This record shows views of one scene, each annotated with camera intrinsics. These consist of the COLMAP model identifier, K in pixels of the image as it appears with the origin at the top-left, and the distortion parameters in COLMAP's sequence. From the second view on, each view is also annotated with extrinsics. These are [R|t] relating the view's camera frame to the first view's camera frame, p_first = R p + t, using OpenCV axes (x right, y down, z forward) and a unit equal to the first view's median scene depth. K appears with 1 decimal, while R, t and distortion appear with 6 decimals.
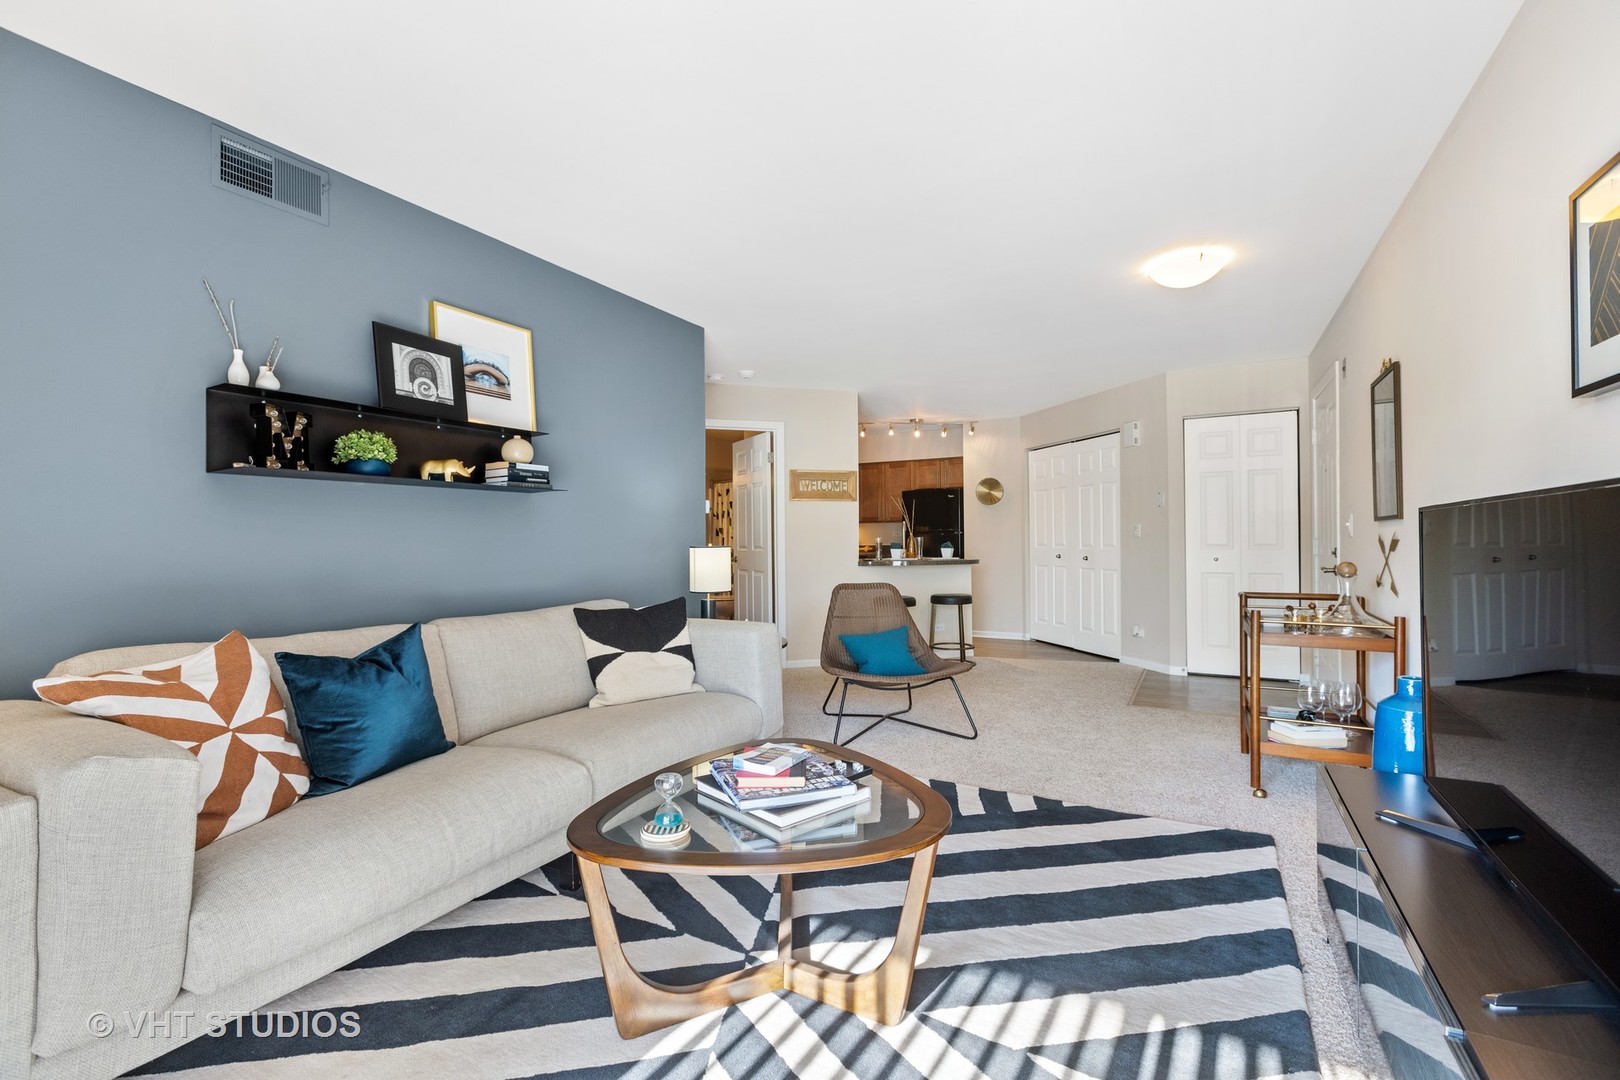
lens RADIAL K [[730.4, 0, 802.2], [0, 730.4, 530.5], [0, 0, 1]] dist [0.001853, 0.001121]
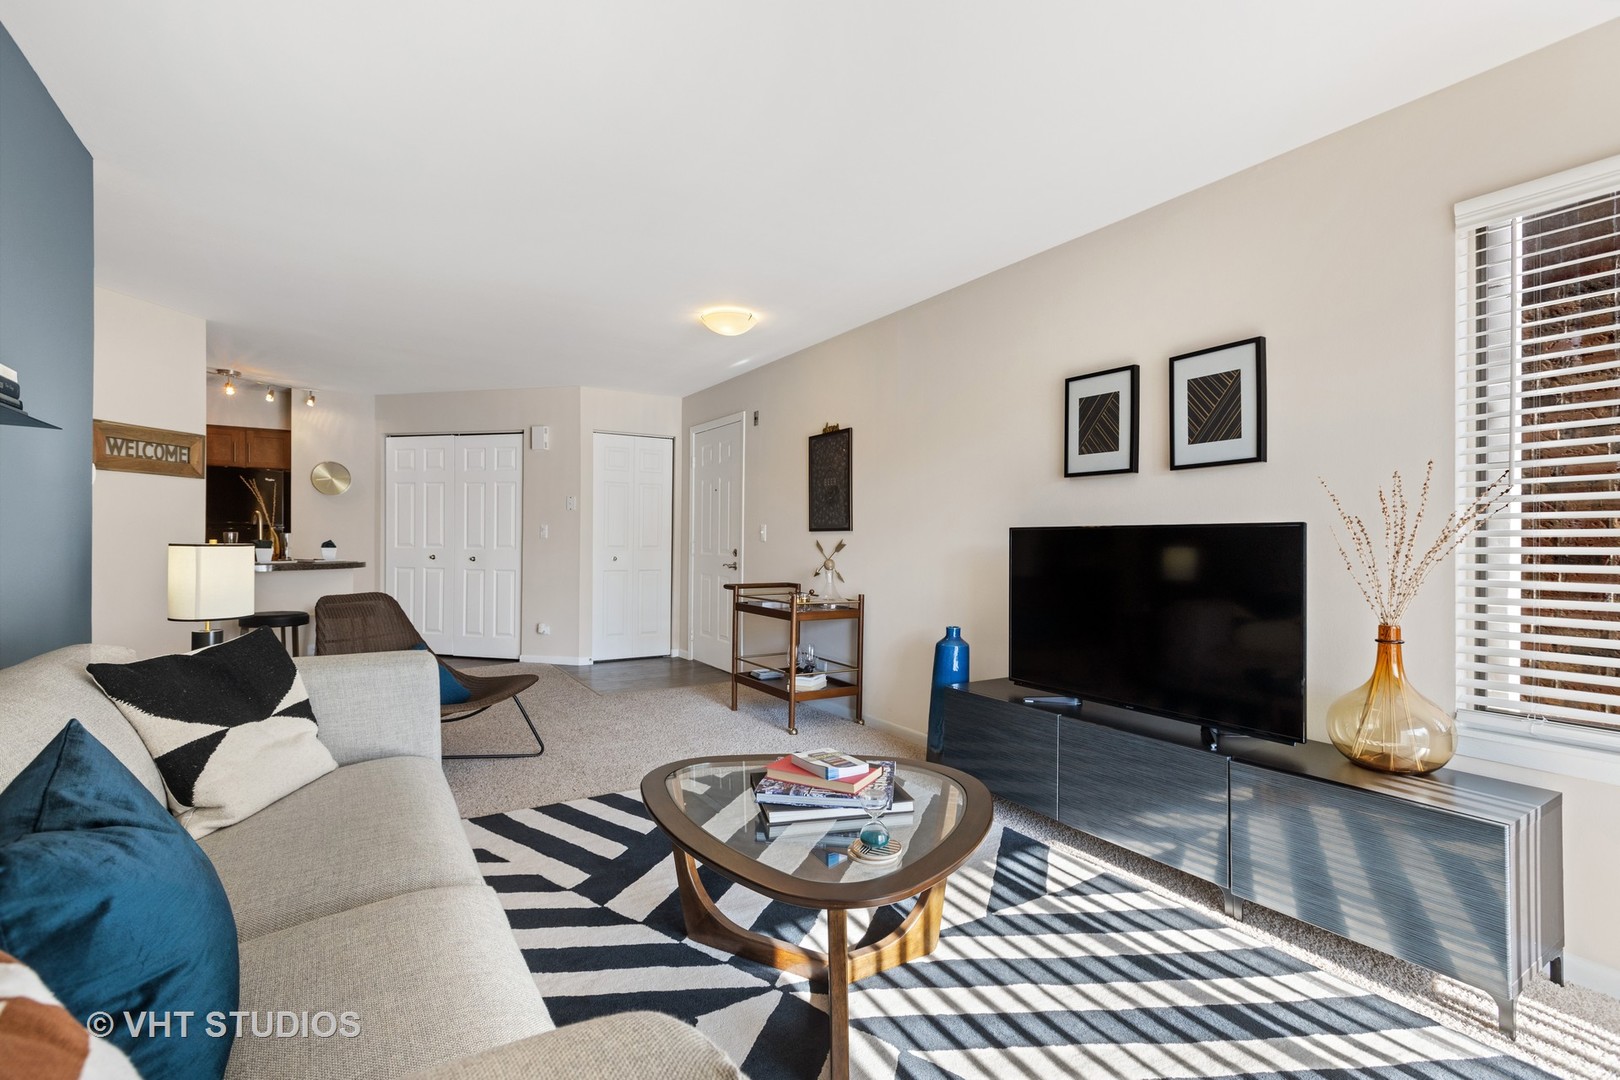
lens RADIAL K [[730.4, 0, 819.9], [0, 730.4, 540.2], [0, 0, 1]] dist [0.001853, 0.001121]
pose [[0.462204, 0.015195, 0.886644, -0.531895], [-0.026765, 0.999637, -0.003179, 0.009332], [-0.886370, -0.022261, 0.462443, 0.325938]]
